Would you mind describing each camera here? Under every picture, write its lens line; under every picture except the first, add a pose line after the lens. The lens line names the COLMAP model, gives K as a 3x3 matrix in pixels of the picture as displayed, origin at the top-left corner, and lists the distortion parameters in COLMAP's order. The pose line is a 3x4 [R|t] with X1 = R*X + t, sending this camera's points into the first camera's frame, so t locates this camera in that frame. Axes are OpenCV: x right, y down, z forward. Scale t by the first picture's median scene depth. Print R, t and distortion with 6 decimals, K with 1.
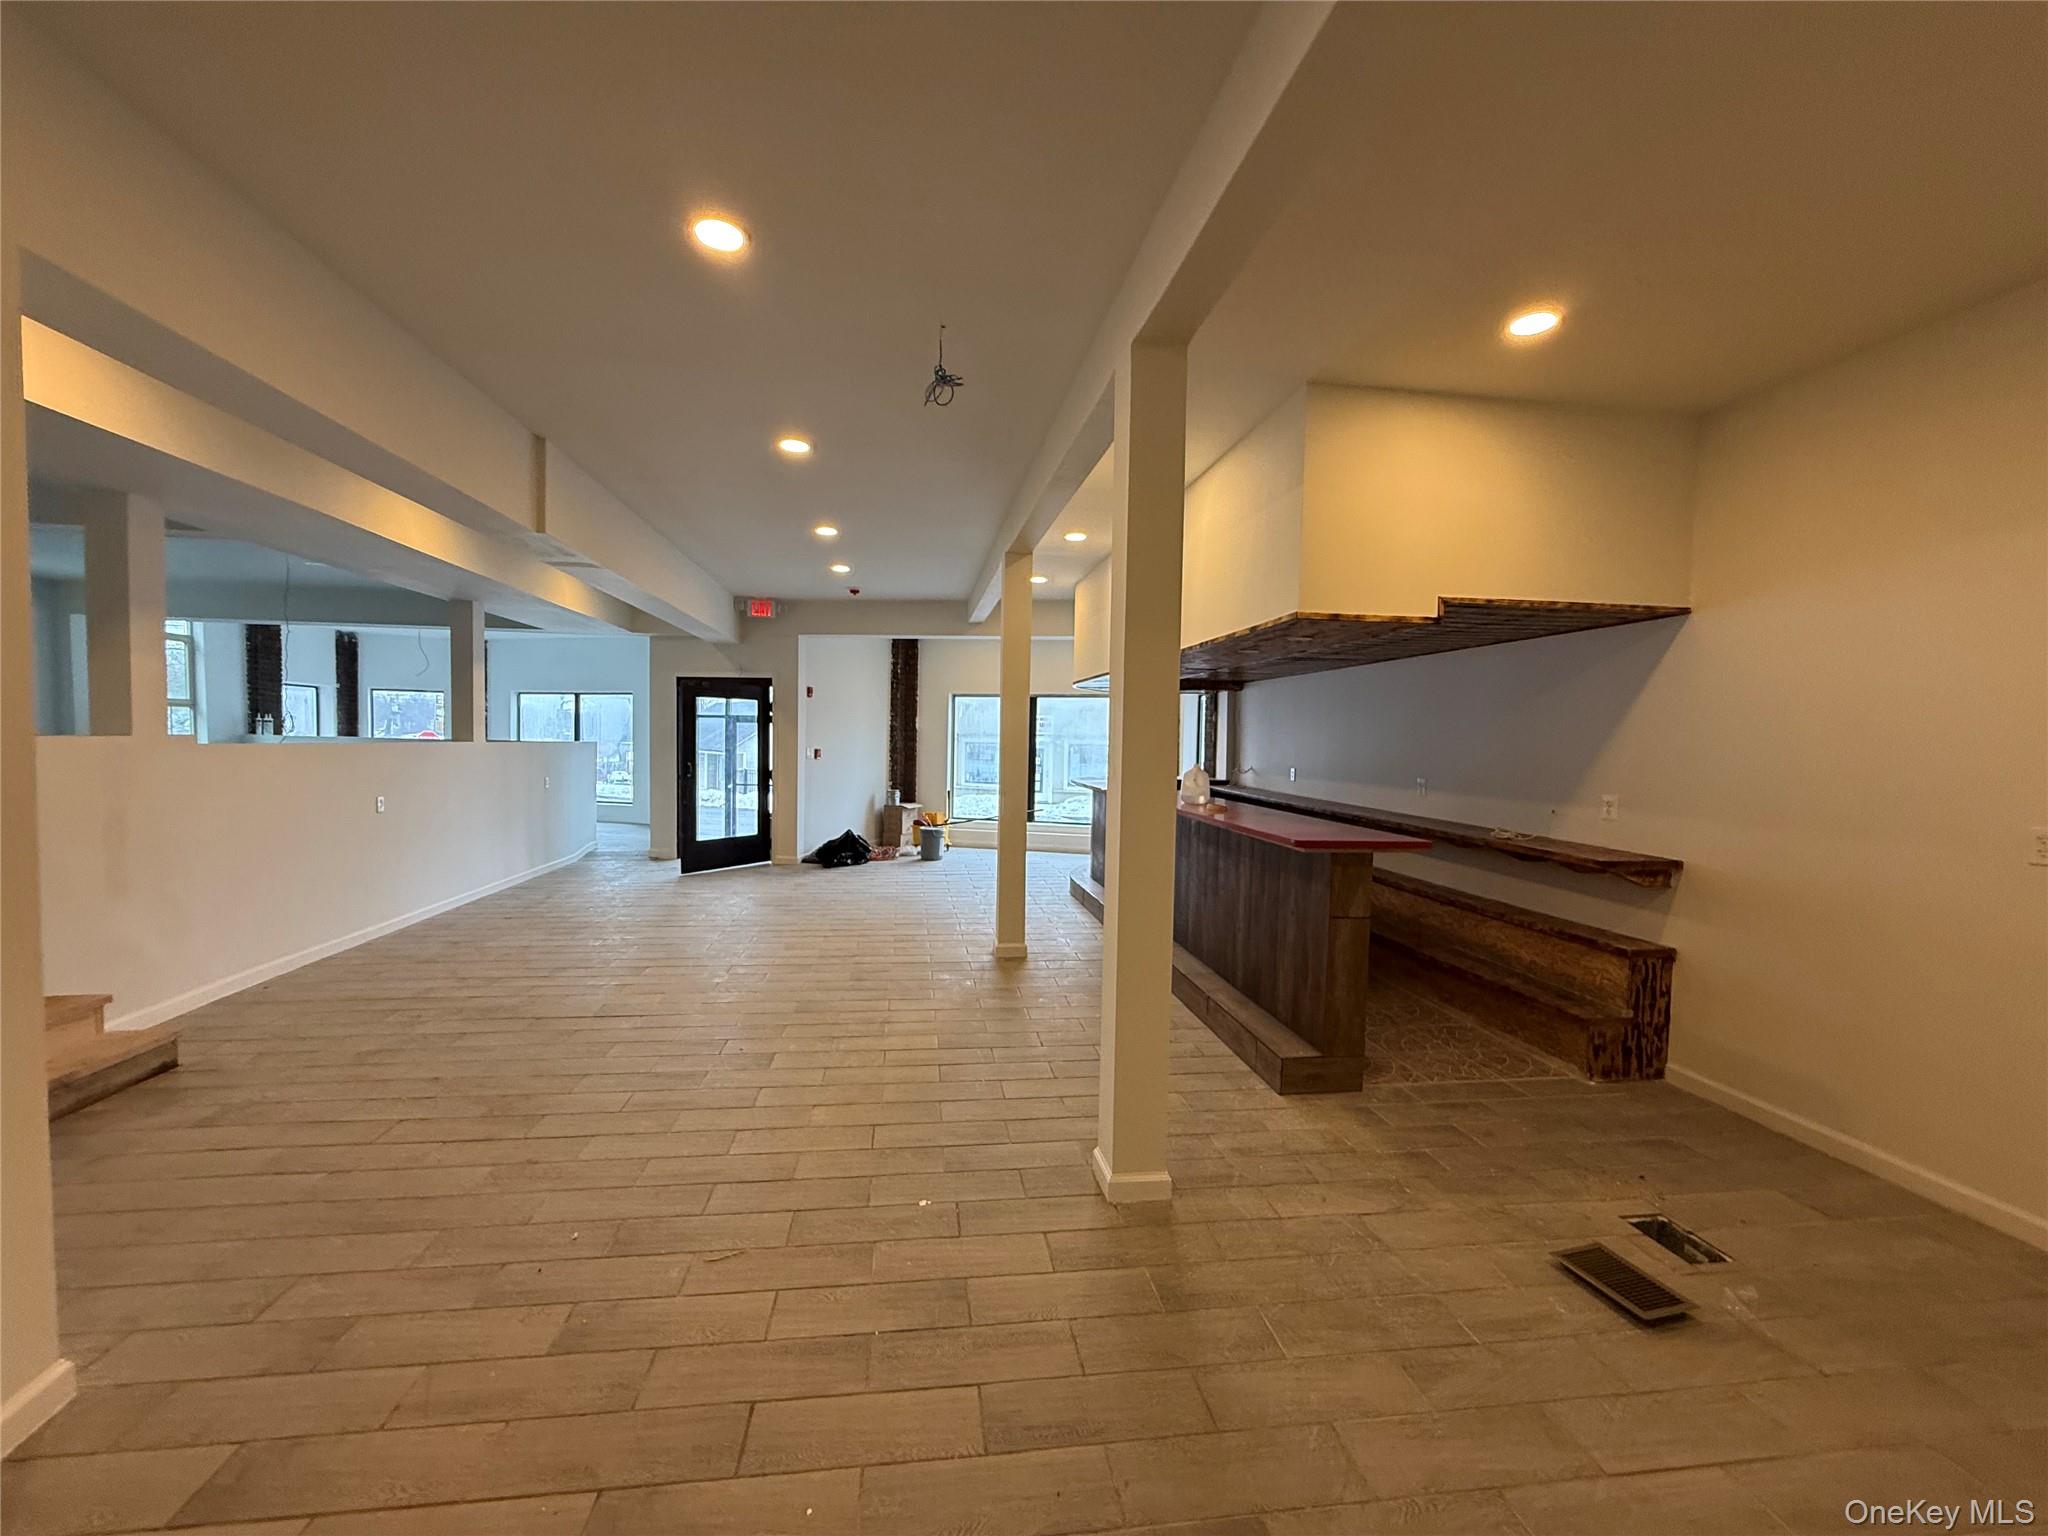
lens RADIAL K [[815.1, 0, 1017.9], [0, 815.1, 765.3], [0, 0, 1]] dist [0.002285, -0.000801]
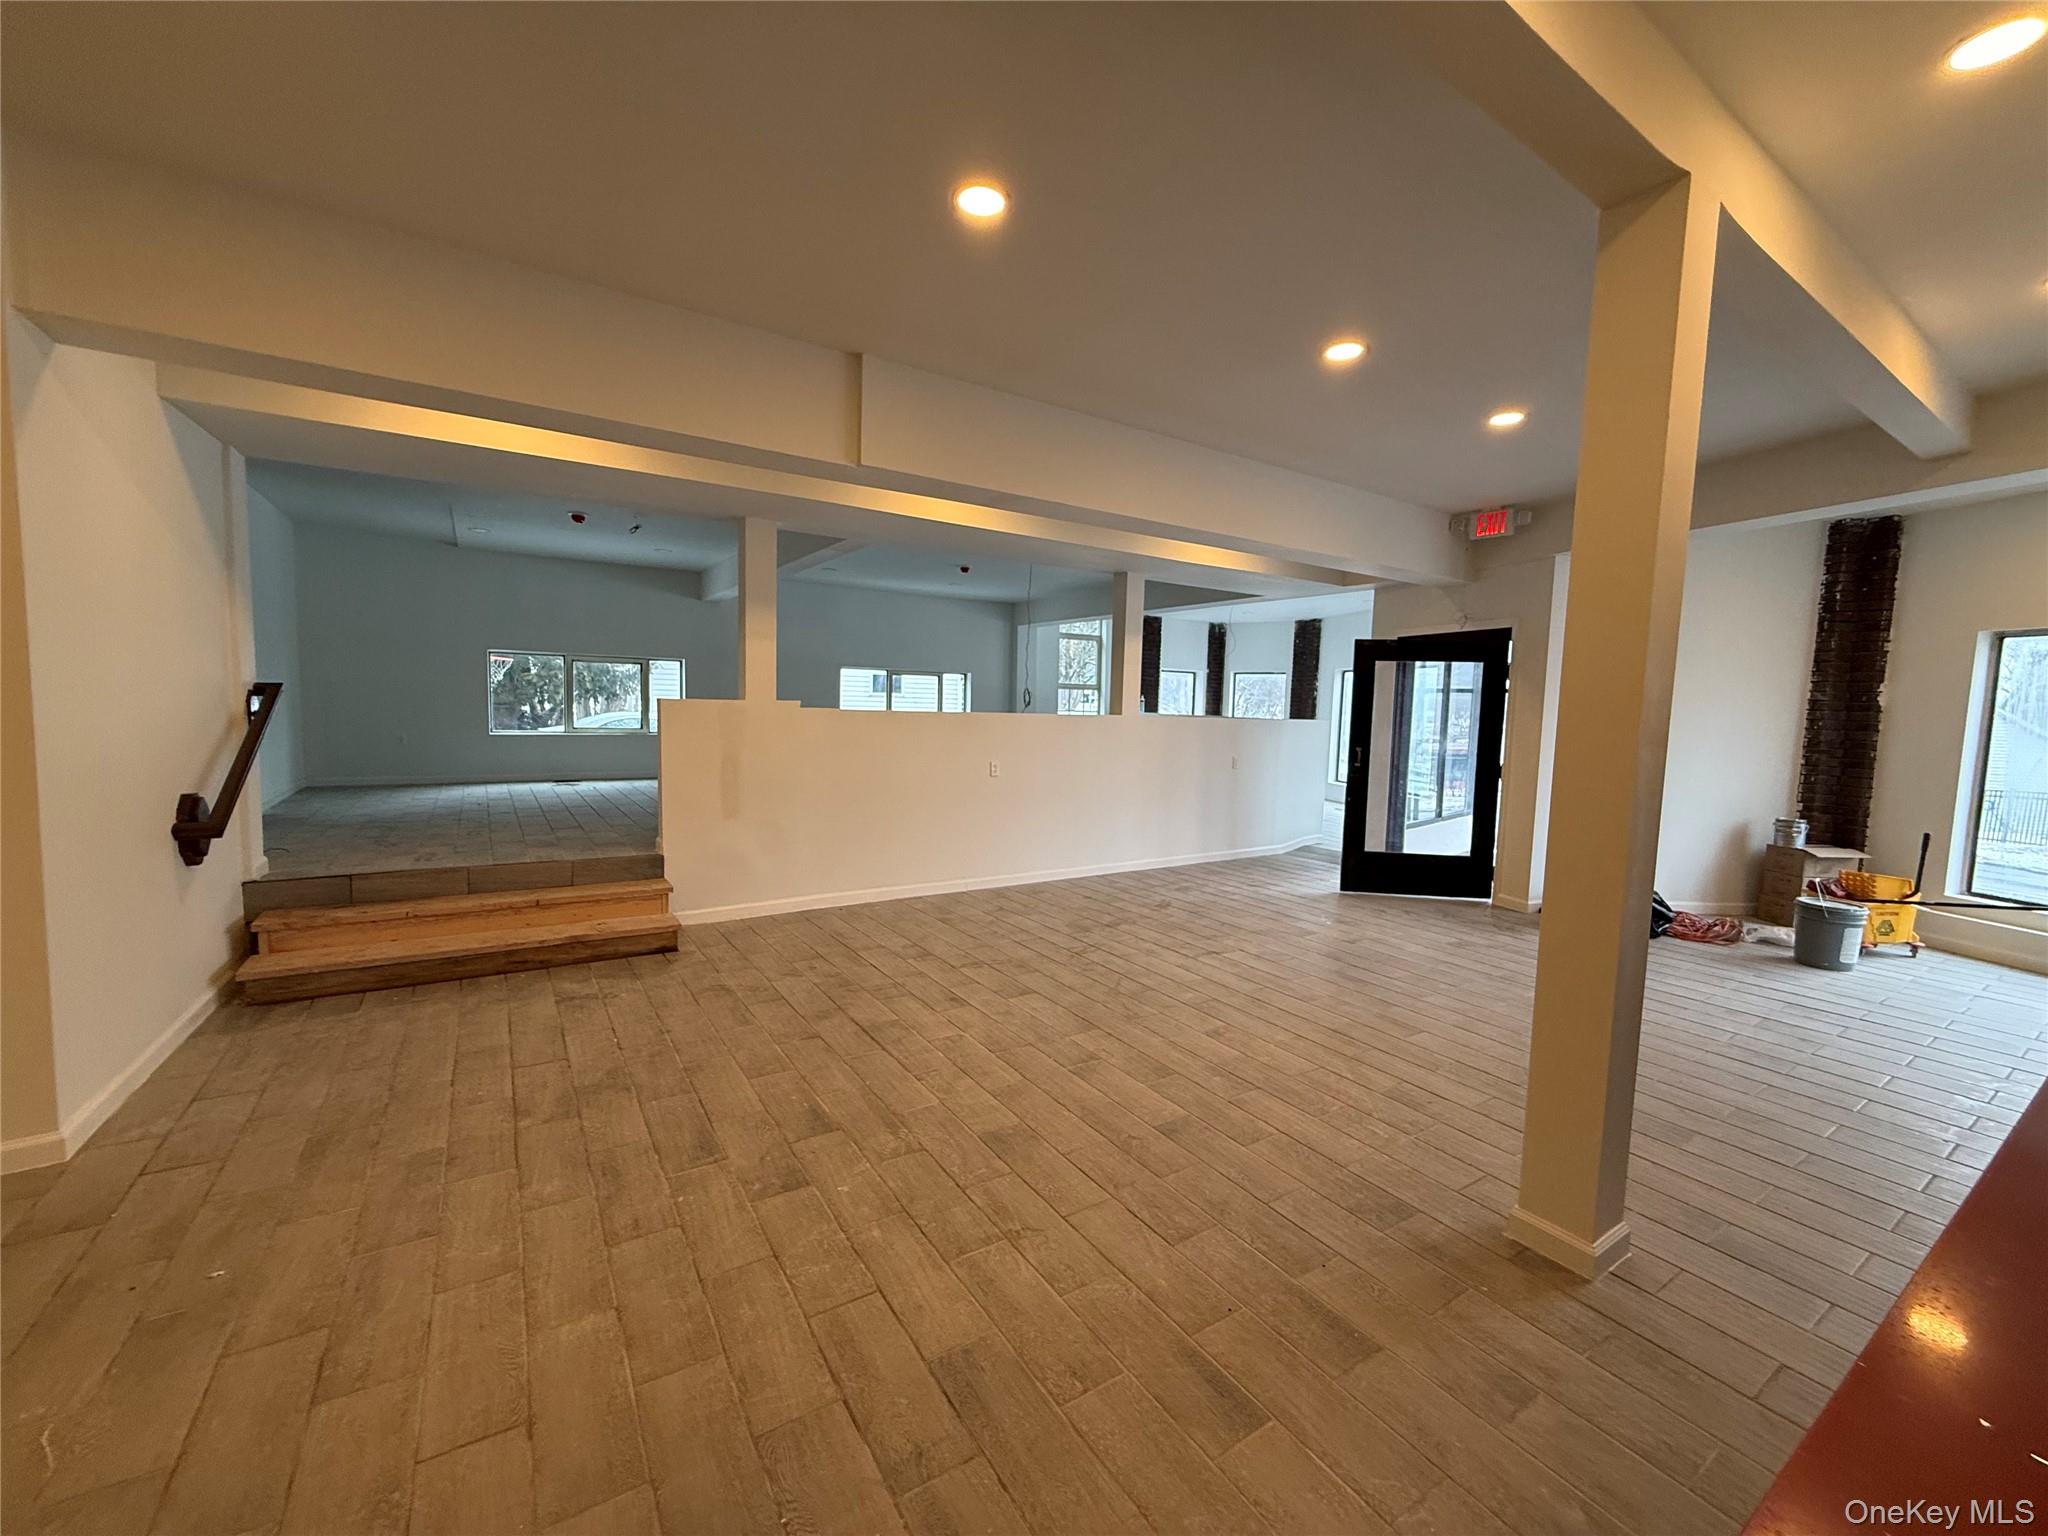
lens RADIAL K [[815.1, 0, 1019.2], [0, 815.1, 764.1], [0, 0, 1]] dist [0.002285, -0.000801]
pose [[0.425503, 0.061101, -0.902892, 0.141777], [-0.050215, 0.997775, 0.043857, -0.004914], [0.903563, 0.026678, 0.427625, 0.372143]]
